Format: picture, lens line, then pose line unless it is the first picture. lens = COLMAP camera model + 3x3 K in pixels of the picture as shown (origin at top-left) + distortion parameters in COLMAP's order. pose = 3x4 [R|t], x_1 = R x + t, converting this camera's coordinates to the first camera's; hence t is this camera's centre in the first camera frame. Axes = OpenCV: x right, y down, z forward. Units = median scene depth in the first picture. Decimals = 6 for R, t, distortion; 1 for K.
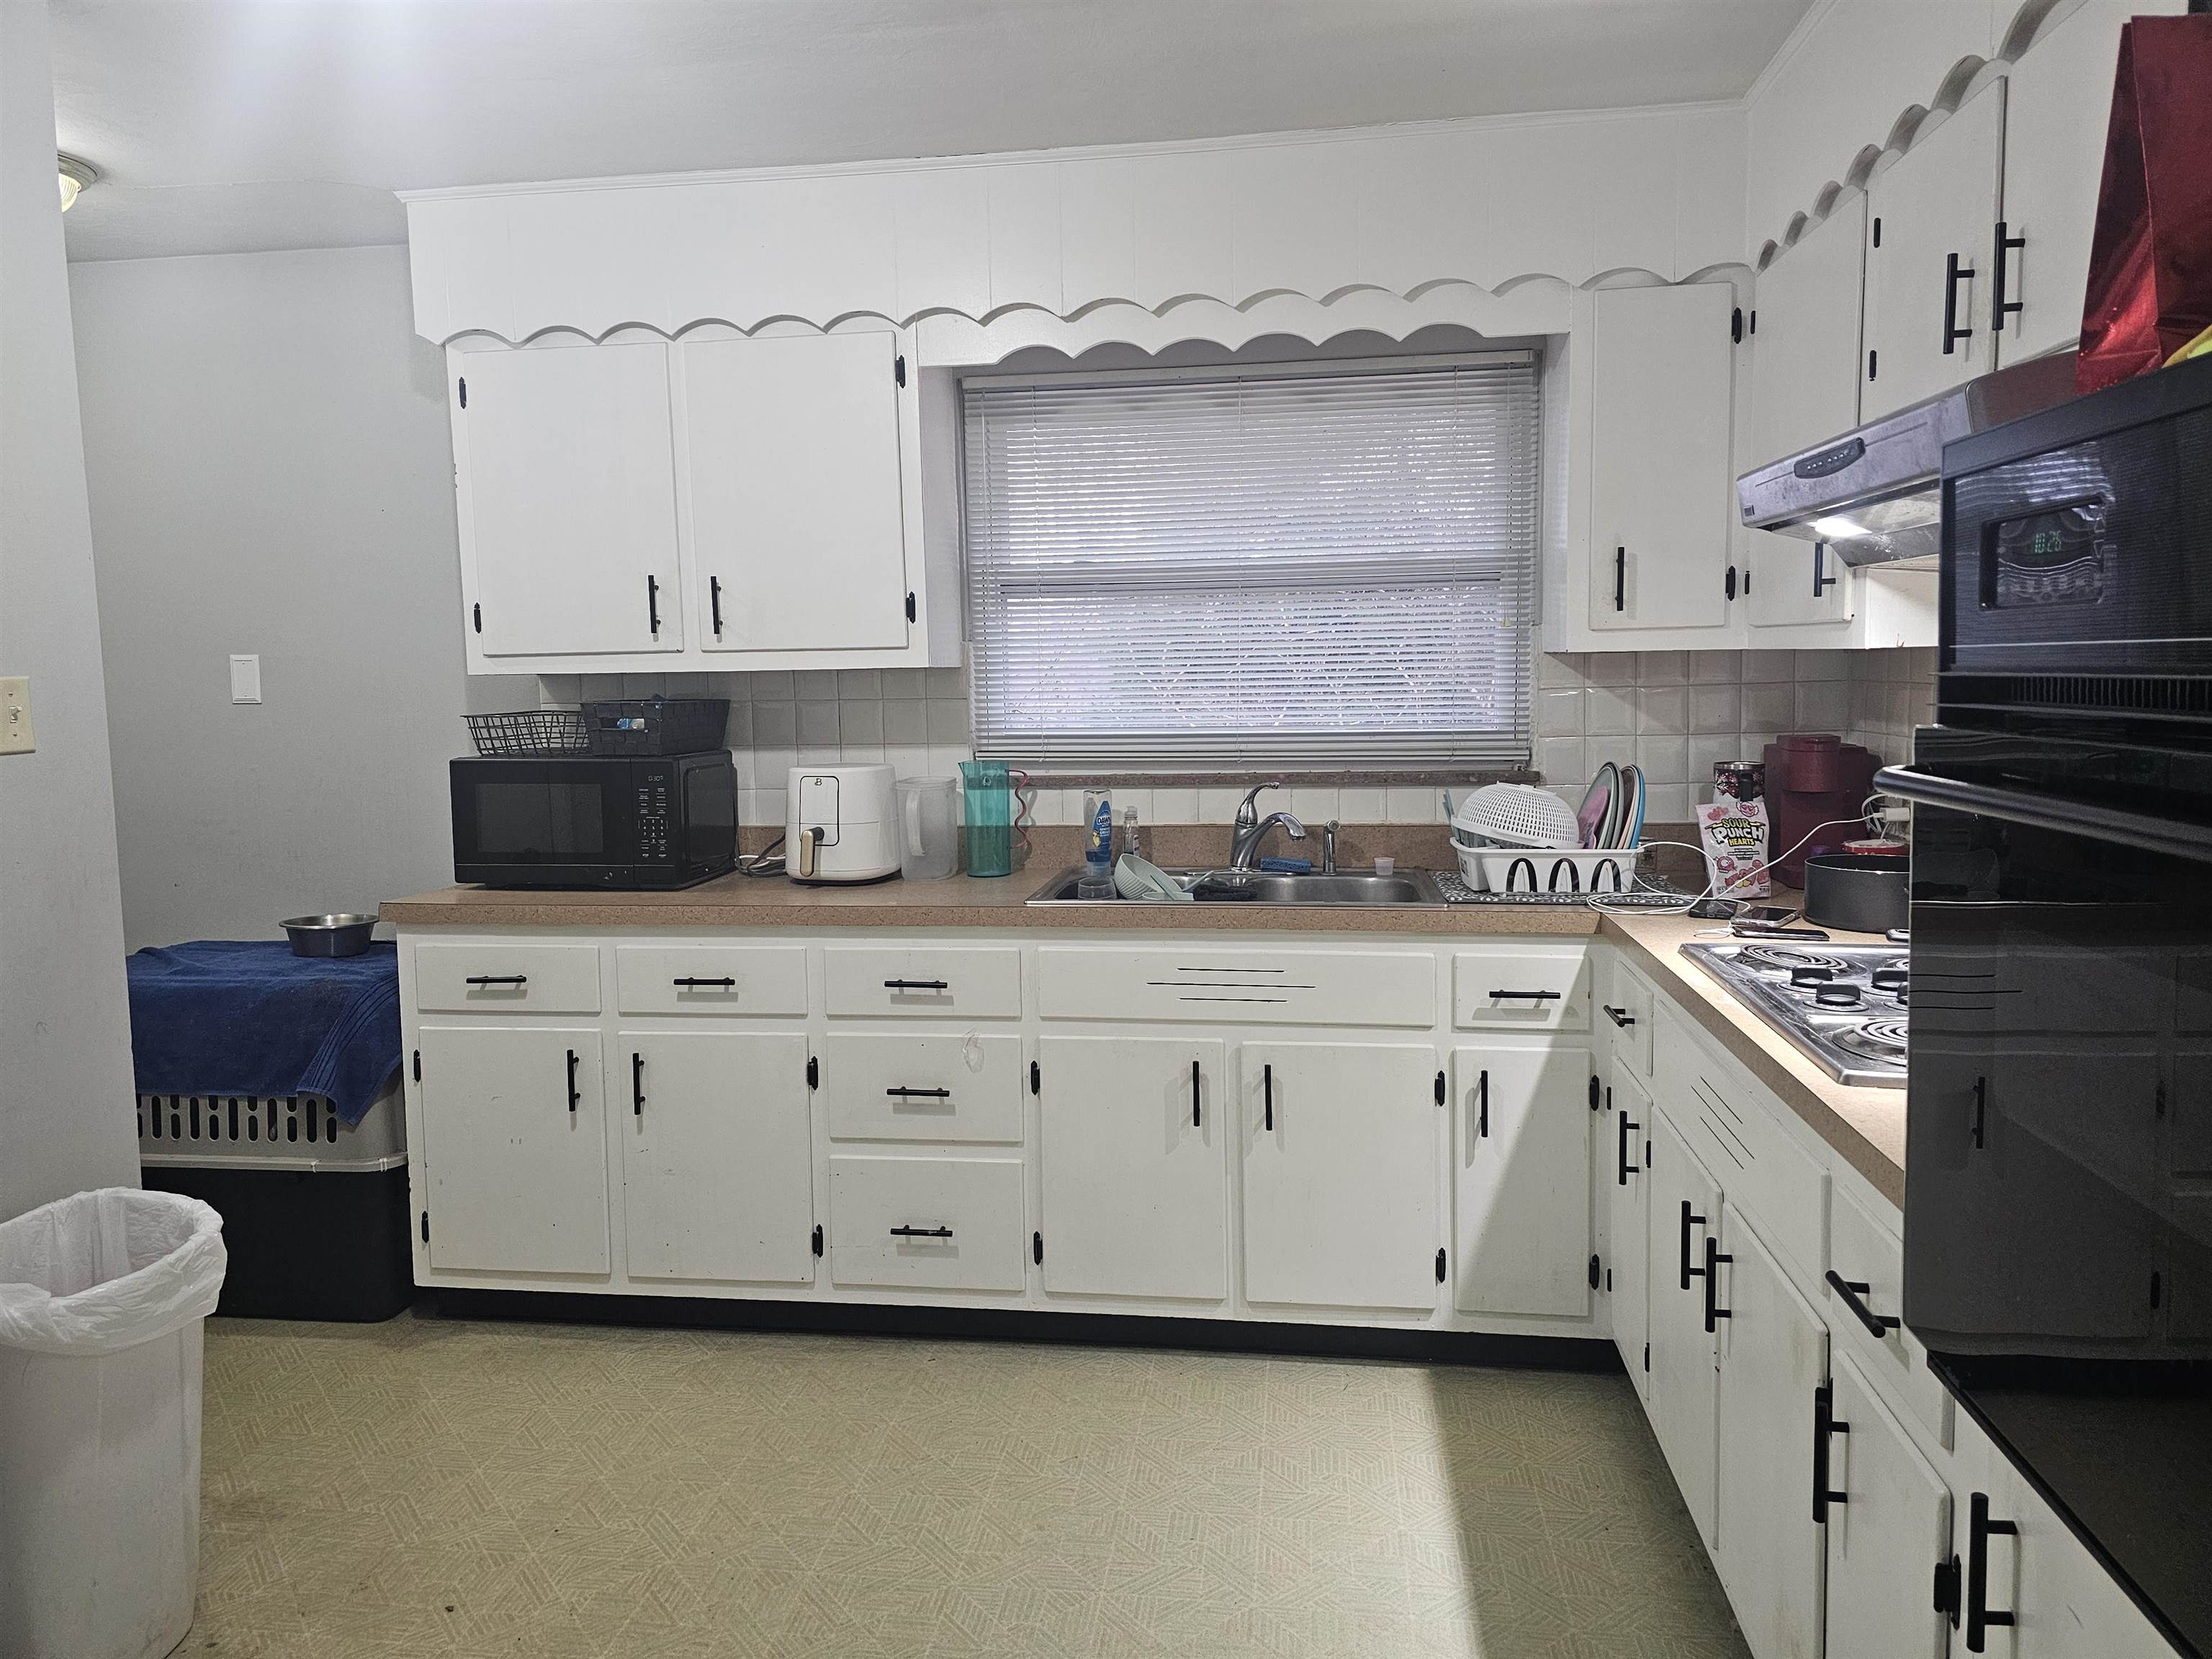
lens RADIAL K [[1487.4, 0, 1106.4], [0, 1487.4, 823.1], [0, 0, 1]] dist [0.093874, -0.178055]
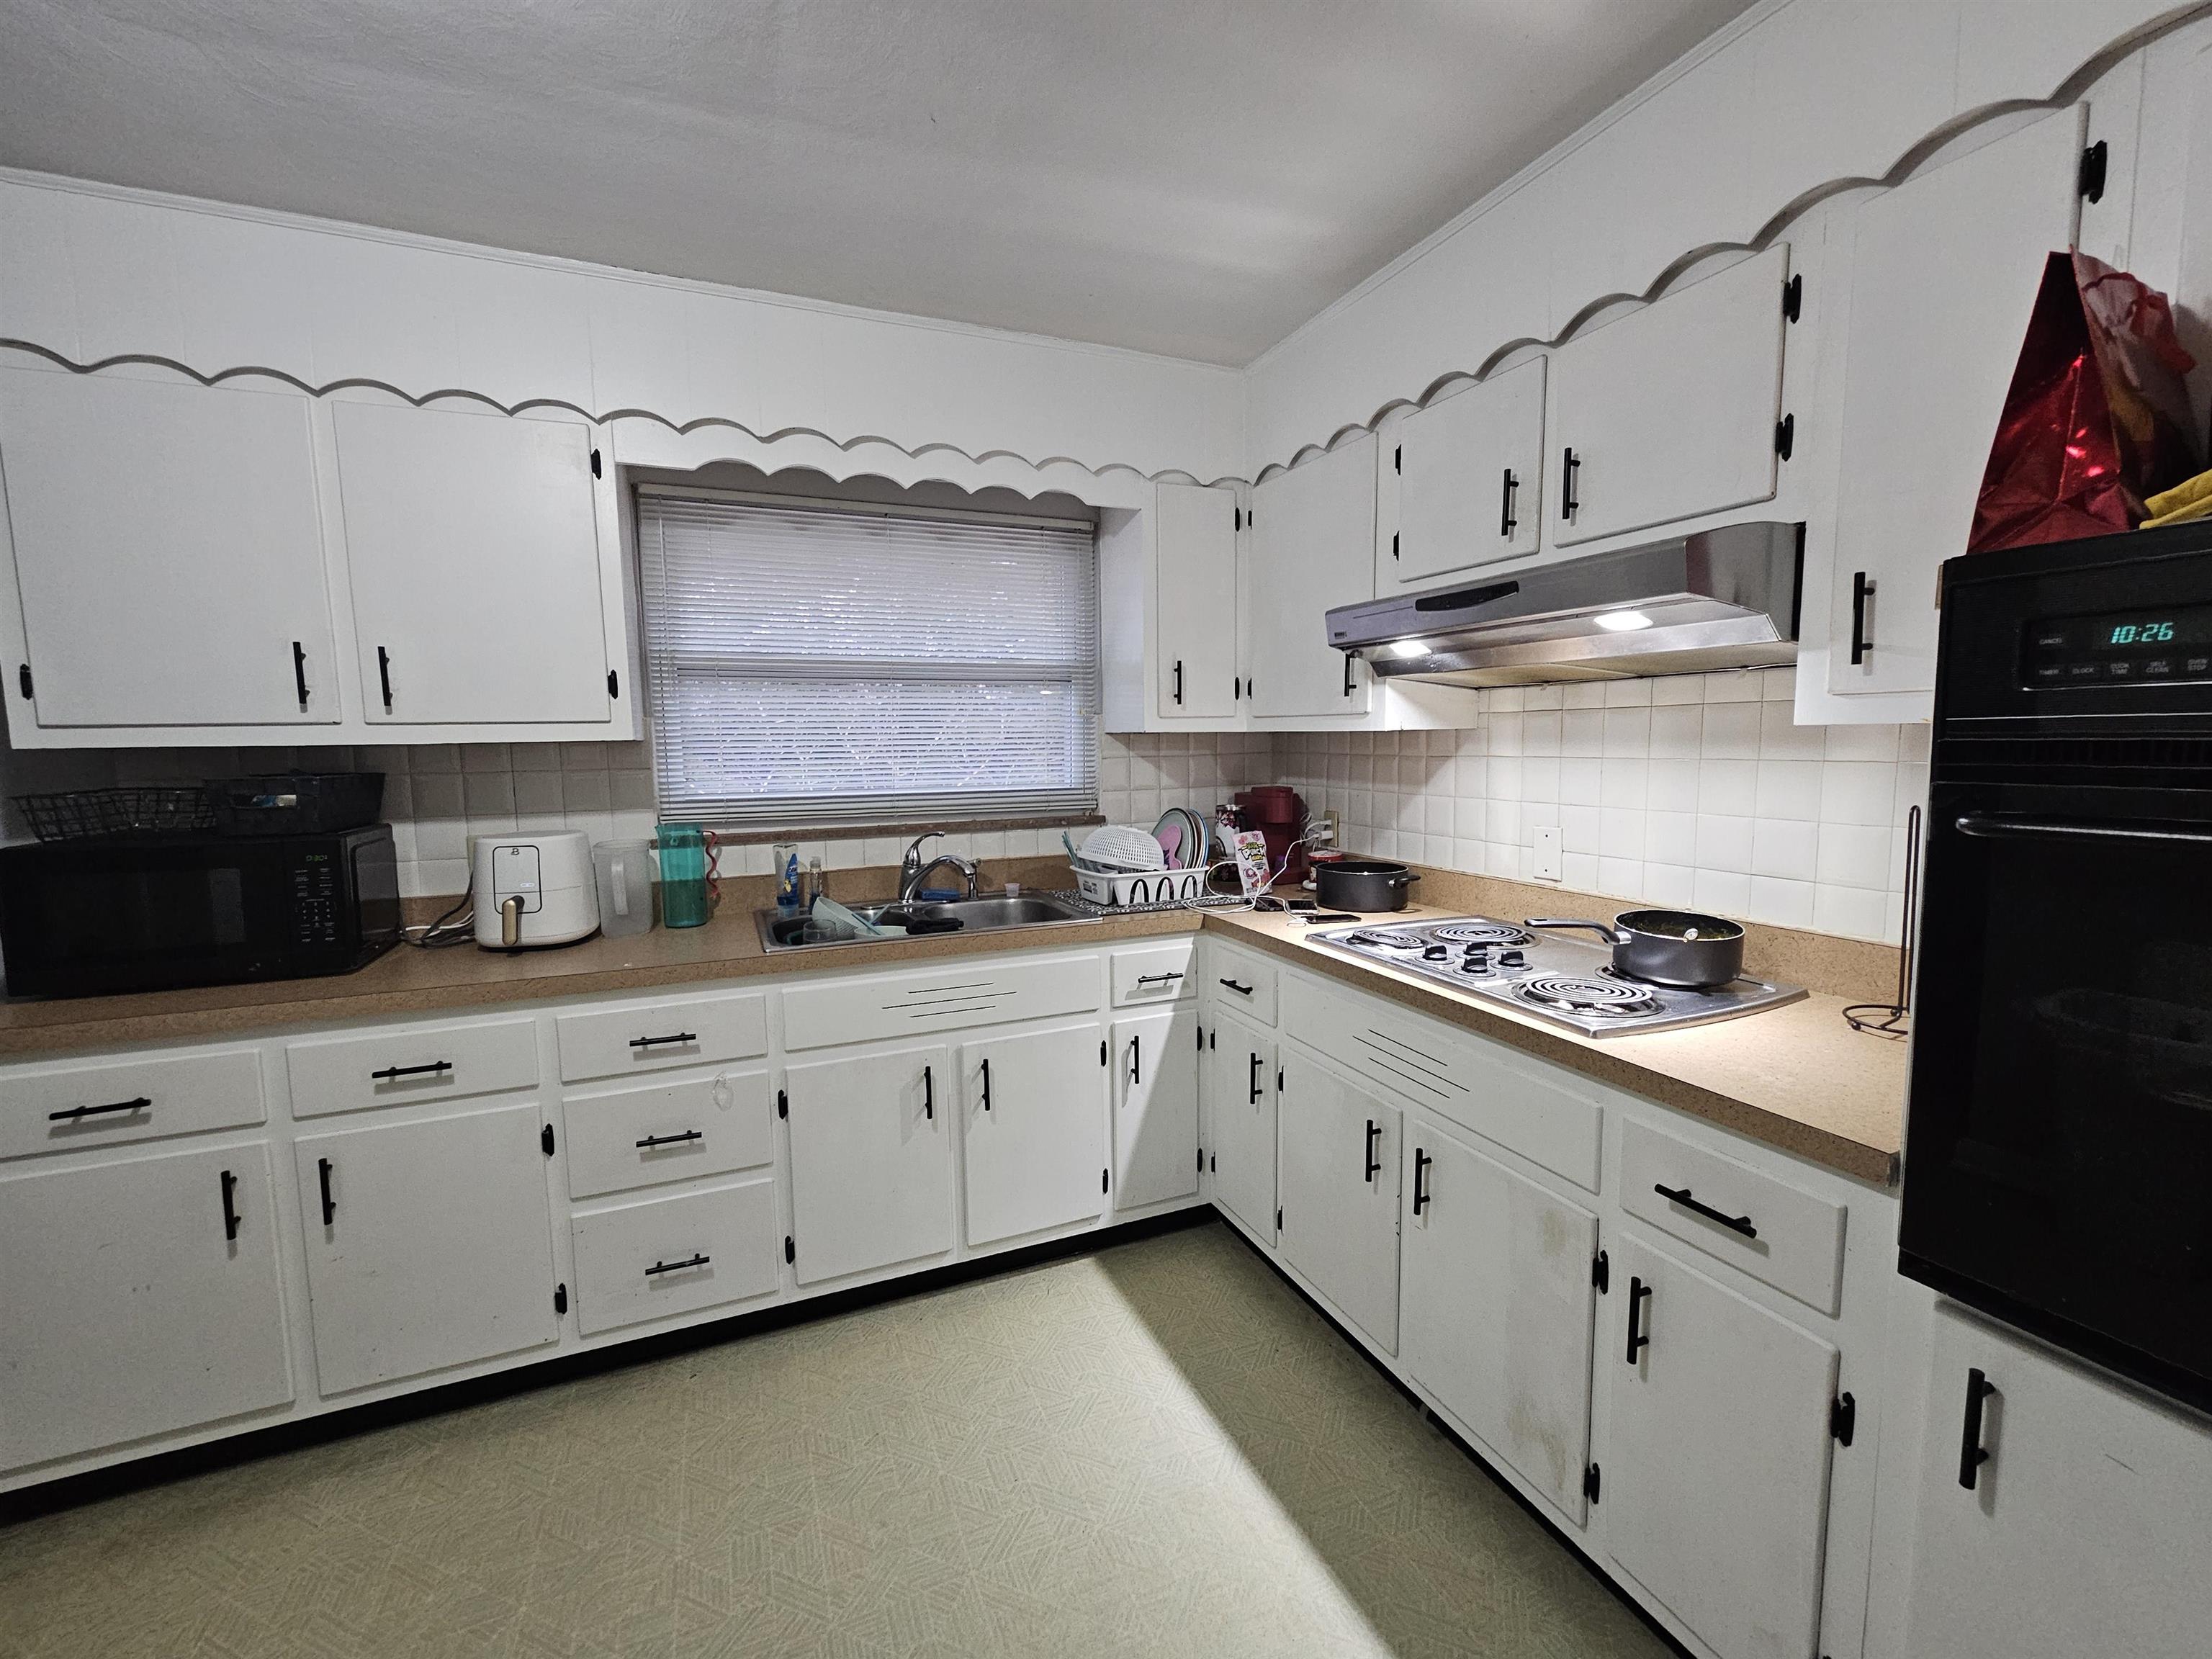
lens RADIAL K [[902.2, 0, 1104.2], [0, 902.2, 838.5], [0, 0, 1]] dist [-0.021194, 0.008571]
pose [[0.856524, -0.050058, 0.513674, -0.171616], [0.051355, 0.998612, 0.011684, -0.024355], [-0.513546, 0.016372, 0.857906, 0.278913]]
